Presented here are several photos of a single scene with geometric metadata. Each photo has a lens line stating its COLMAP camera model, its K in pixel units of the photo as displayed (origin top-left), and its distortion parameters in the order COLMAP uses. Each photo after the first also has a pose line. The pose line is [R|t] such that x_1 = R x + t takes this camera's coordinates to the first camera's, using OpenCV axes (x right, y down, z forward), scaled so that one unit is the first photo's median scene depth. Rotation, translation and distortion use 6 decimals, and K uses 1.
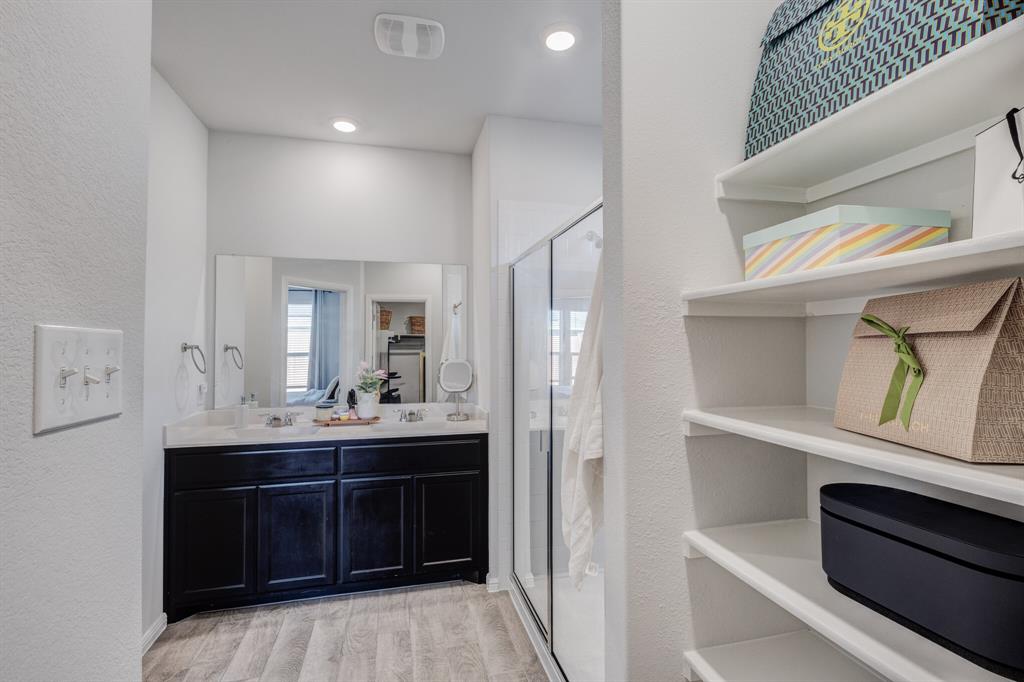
lens RADIAL K [[476.4, 0, 511.1], [0, 476.4, 337.7], [0, 0, 1]] dist [0.001252, -0.000214]
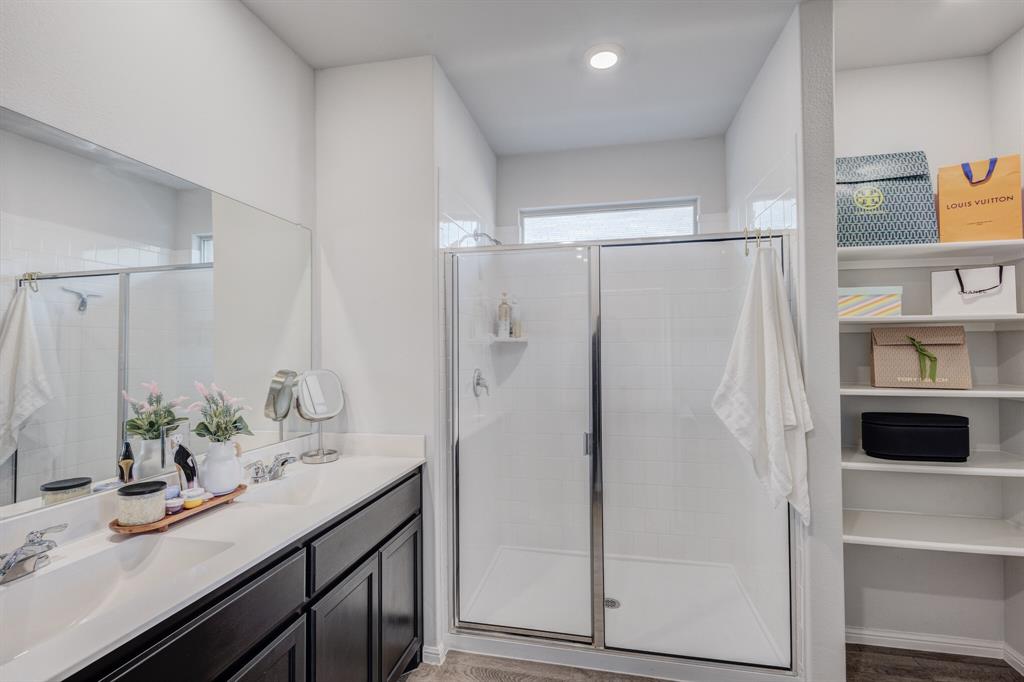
lens RADIAL K [[471.2, 0, 514.8], [0, 471.2, 340.8], [0, 0, 1]] dist [0.013032, -0.000934]
pose [[0.428044, 0.017868, 0.903581, -0.674831], [-0.011590, 0.999831, -0.014281, 0.011646], [-0.903683, -0.004360, 0.428179, 0.534882]]
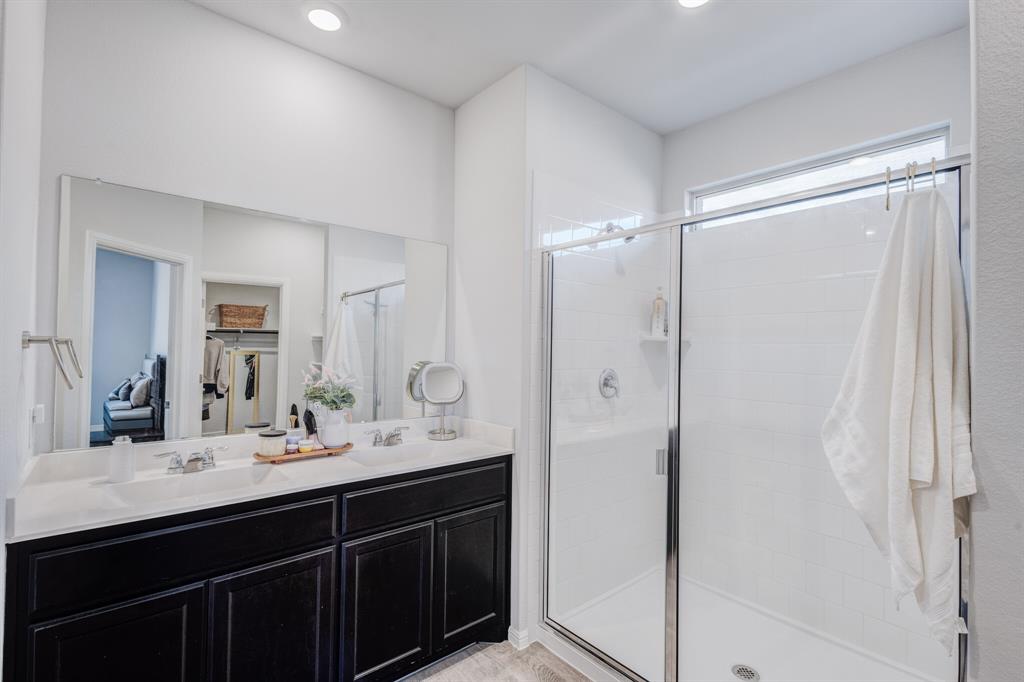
lens RADIAL K [[472.6, 0, 512.7], [0, 472.6, 340.6], [0, 0, 1]] dist [0.002856, 0.000165]
pose [[0.892873, 0.024240, 0.449655, -0.413680], [-0.027299, 0.999627, 0.000319, 0.006211], [-0.449480, -0.012560, 0.893202, 0.278385]]
